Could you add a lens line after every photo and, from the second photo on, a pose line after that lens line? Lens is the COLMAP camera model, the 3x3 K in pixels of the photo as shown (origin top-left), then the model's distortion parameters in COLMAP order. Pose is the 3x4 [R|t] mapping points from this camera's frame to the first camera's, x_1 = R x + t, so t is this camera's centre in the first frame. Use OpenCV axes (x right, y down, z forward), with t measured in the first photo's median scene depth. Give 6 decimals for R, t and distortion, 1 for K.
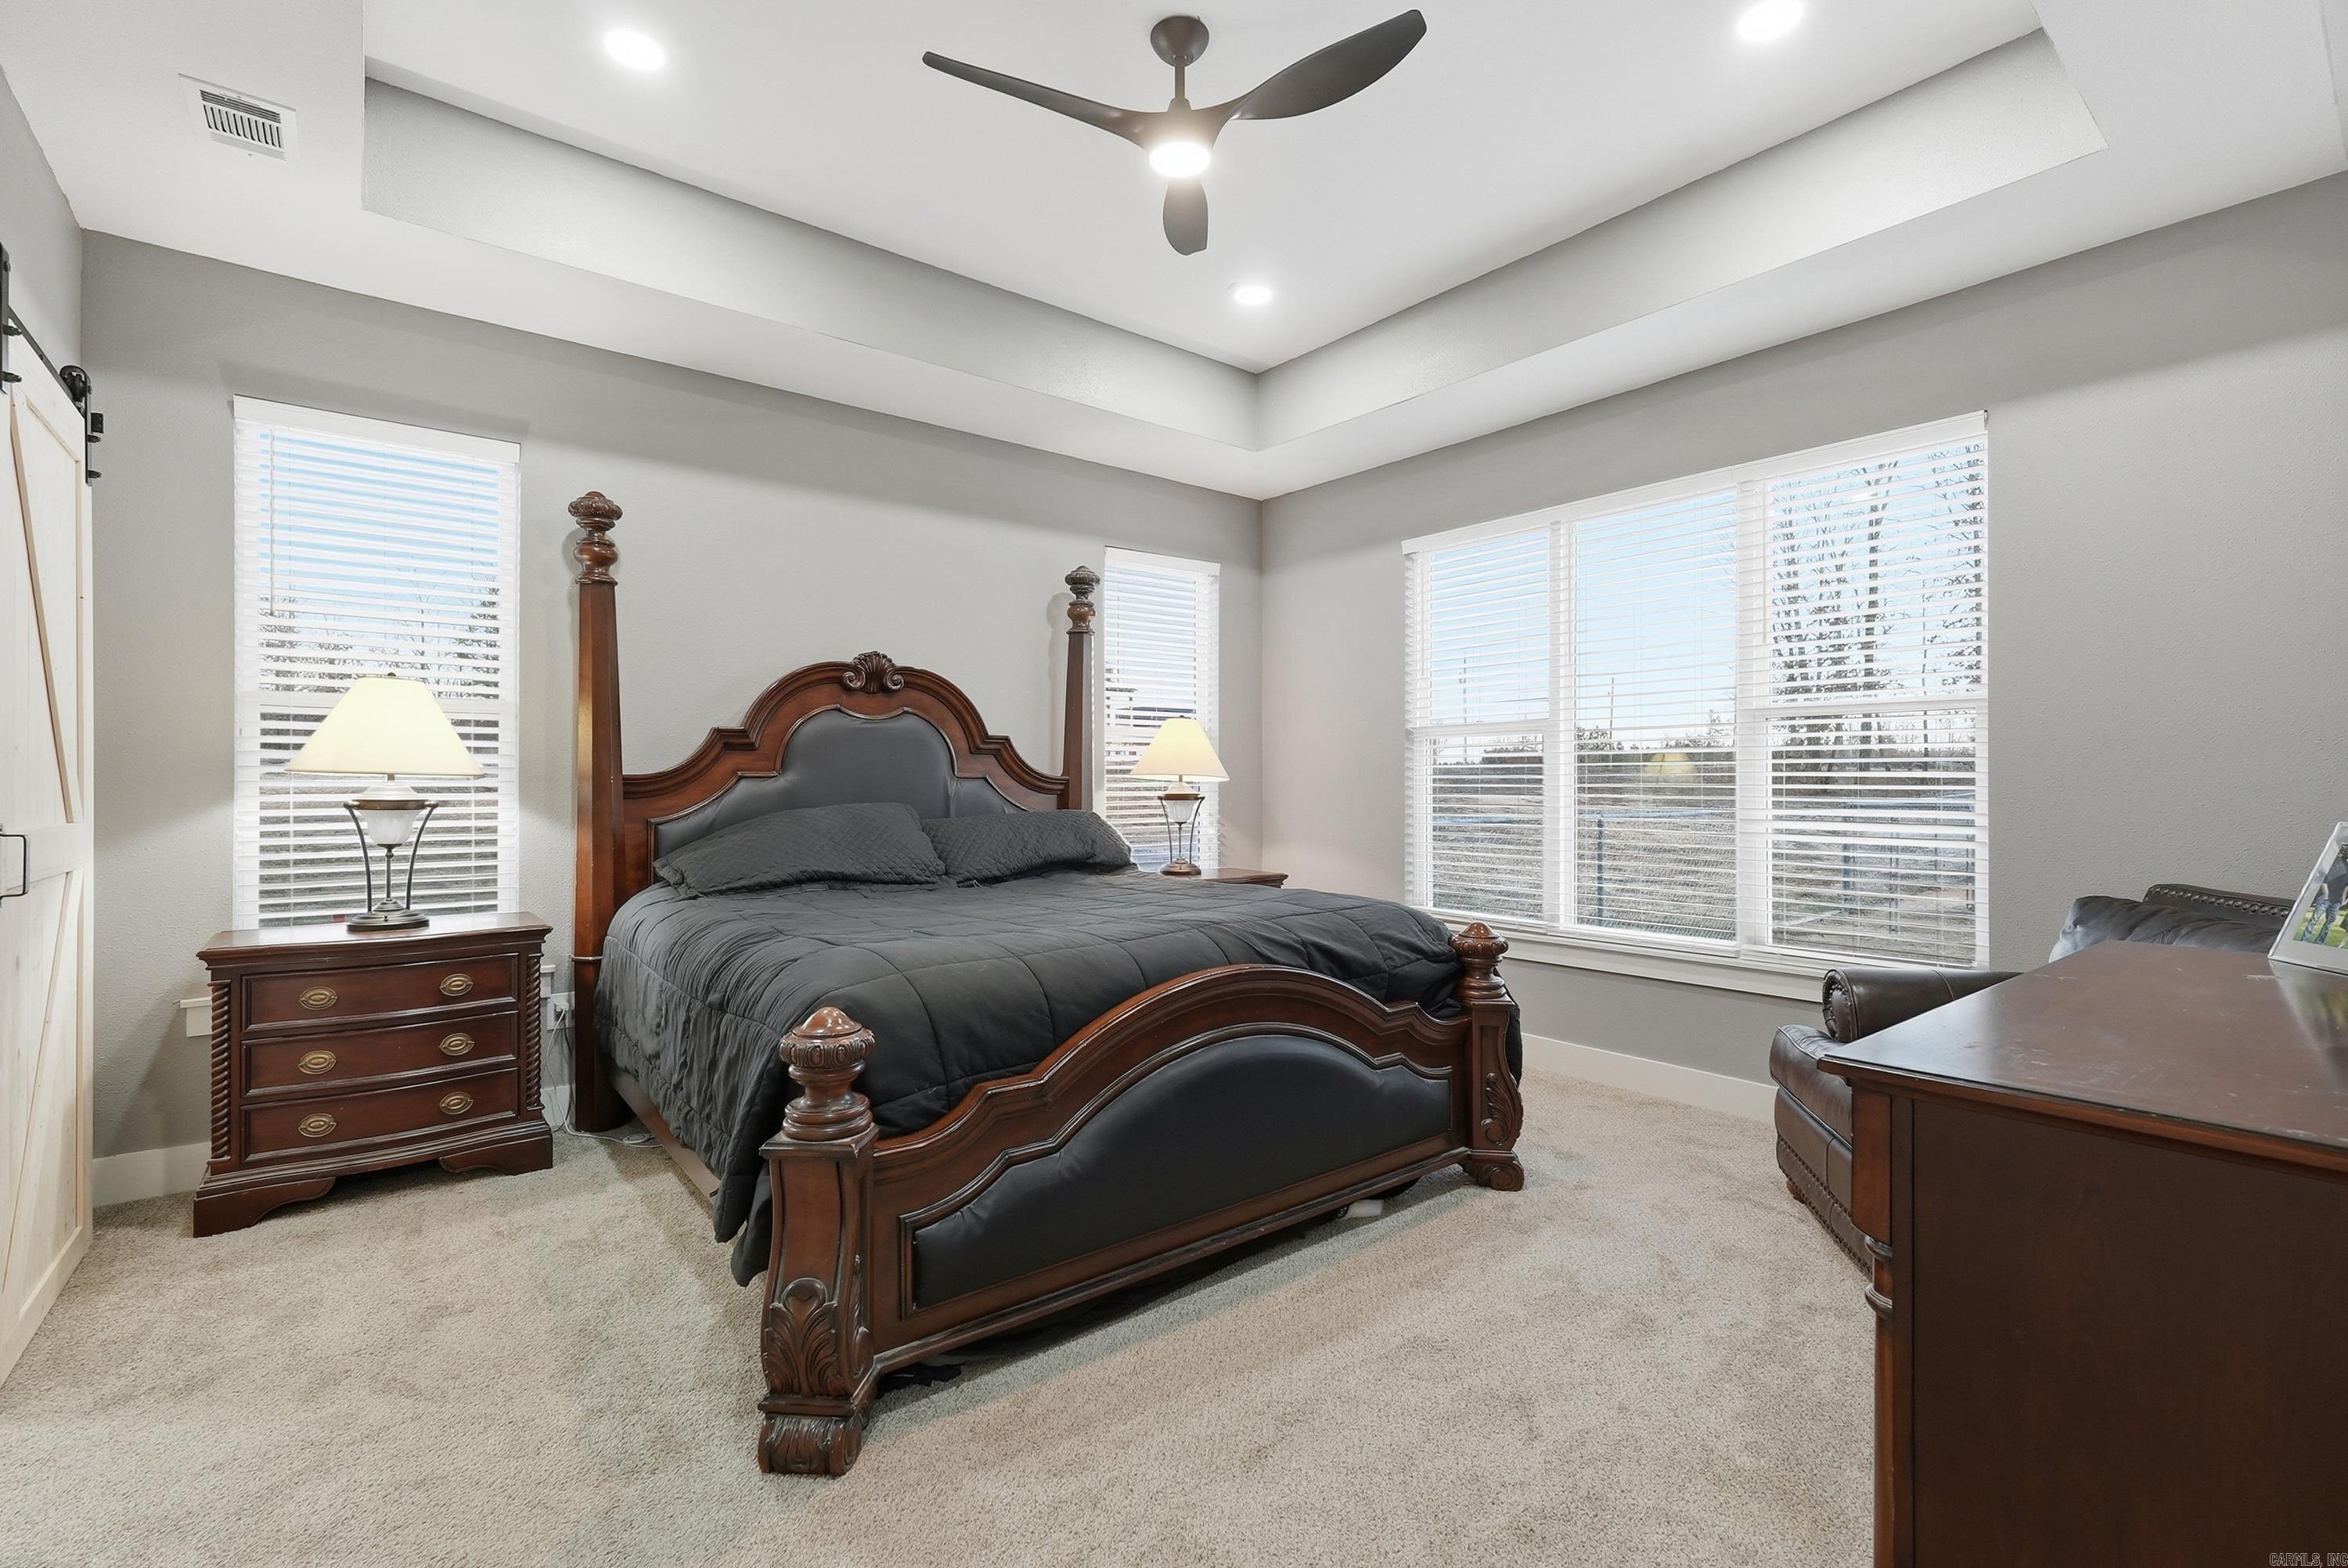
lens RADIAL K [[1033.7, 0, 1168.7], [0, 1033.7, 789.3], [0, 0, 1]] dist [-0.001575, 0.000193]
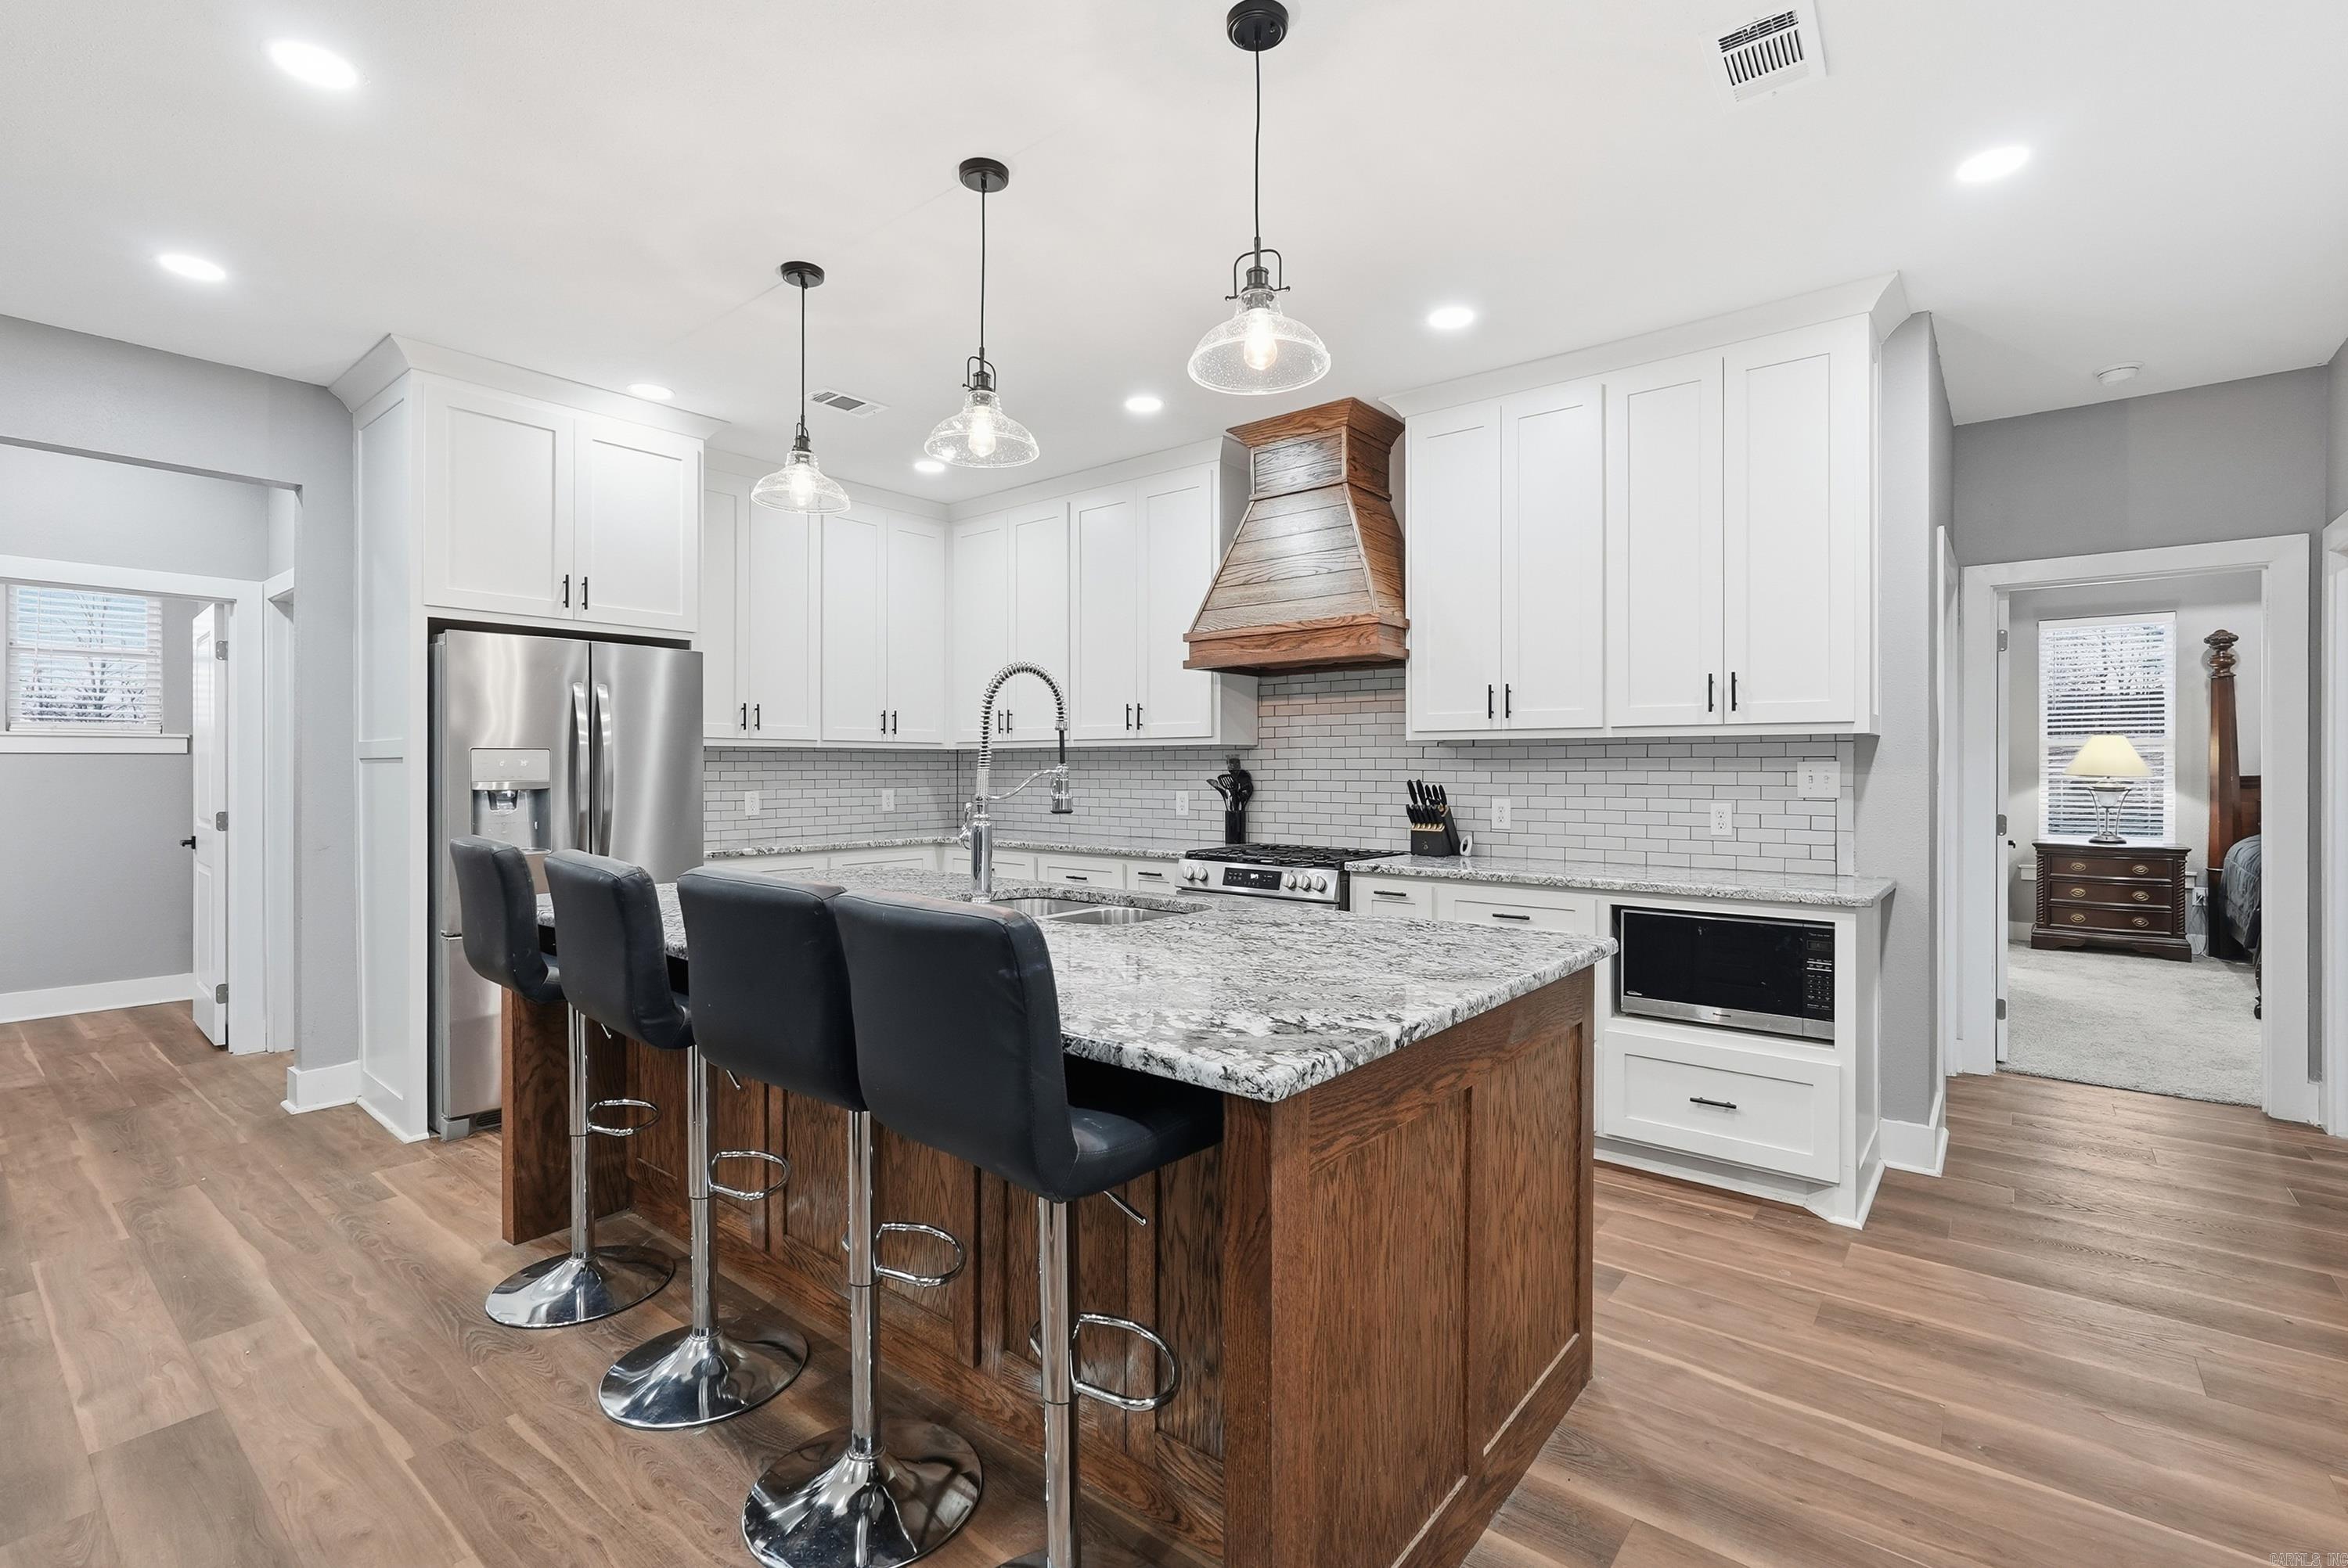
lens RADIAL K [[1049.9, 0, 1177.3], [0, 1049.9, 773.8], [0, 0, 1]] dist [-0.014937, 0.008286]
pose [[0.226900, 0.004803, -0.973906, 0.999352], [0.001077, 0.999986, 0.005182, -0.032728], [0.973918, -0.002225, 0.226891, -1.488983]]
